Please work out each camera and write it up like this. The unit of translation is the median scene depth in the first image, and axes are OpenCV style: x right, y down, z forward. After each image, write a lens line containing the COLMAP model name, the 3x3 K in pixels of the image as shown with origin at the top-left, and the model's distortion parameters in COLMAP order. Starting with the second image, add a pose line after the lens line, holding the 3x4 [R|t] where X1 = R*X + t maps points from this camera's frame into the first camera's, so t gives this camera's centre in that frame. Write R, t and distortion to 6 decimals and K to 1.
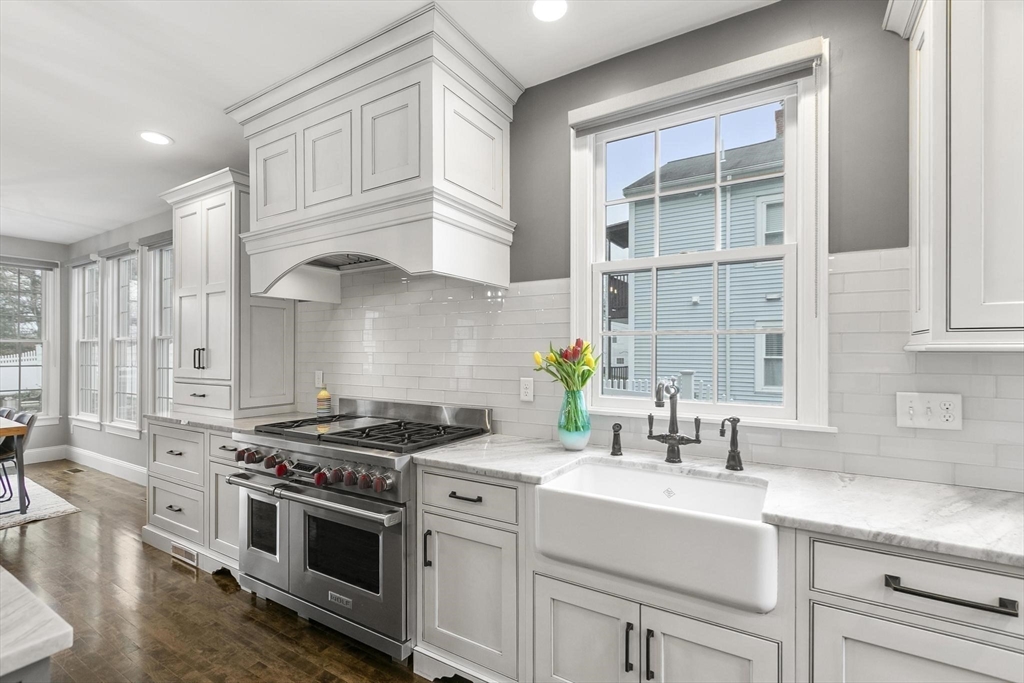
lens RADIAL K [[467.5, 0, 512.7], [0, 467.5, 349.5], [0, 0, 1]] dist [0.004091, -0.000045]
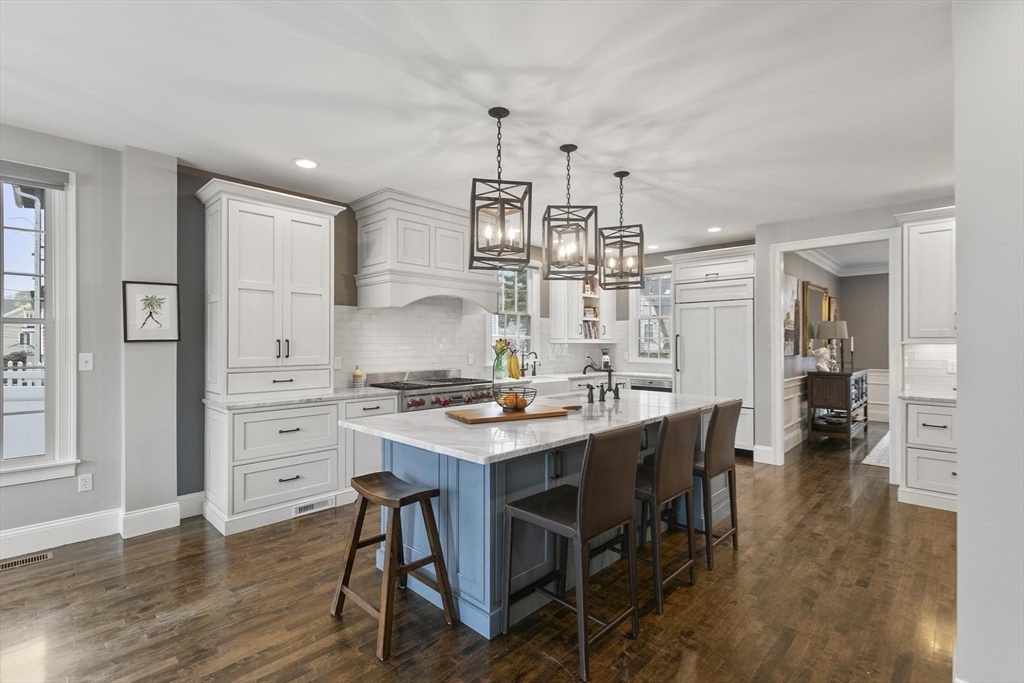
lens RADIAL K [[467.5, 0, 511.4], [0, 467.5, 343.2], [0, 0, 1]] dist [0.004091, -0.000045]
pose [[0.214520, 0.008203, 0.976685, -2.969910], [0.006044, 0.999934, -0.009726, 0.036502], [-0.976701, 0.007989, 0.214456, 0.383241]]
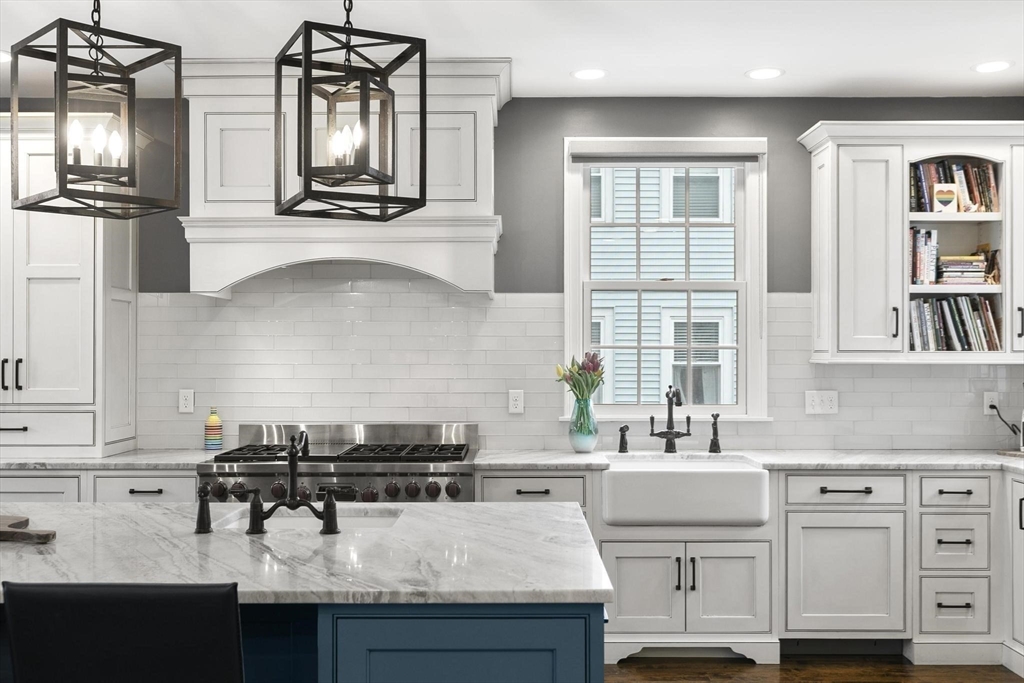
lens RADIAL K [[1059.3, 0, 509.7], [0, 1059.3, 339.7], [0, 0, 1]] dist [-0.030722, 0.000000]
pose [[0.848636, 0.006579, 0.528937, -1.543295], [-0.002581, 0.999962, -0.008297, -0.035926], [-0.528971, 0.005676, 0.848621, -1.186238]]
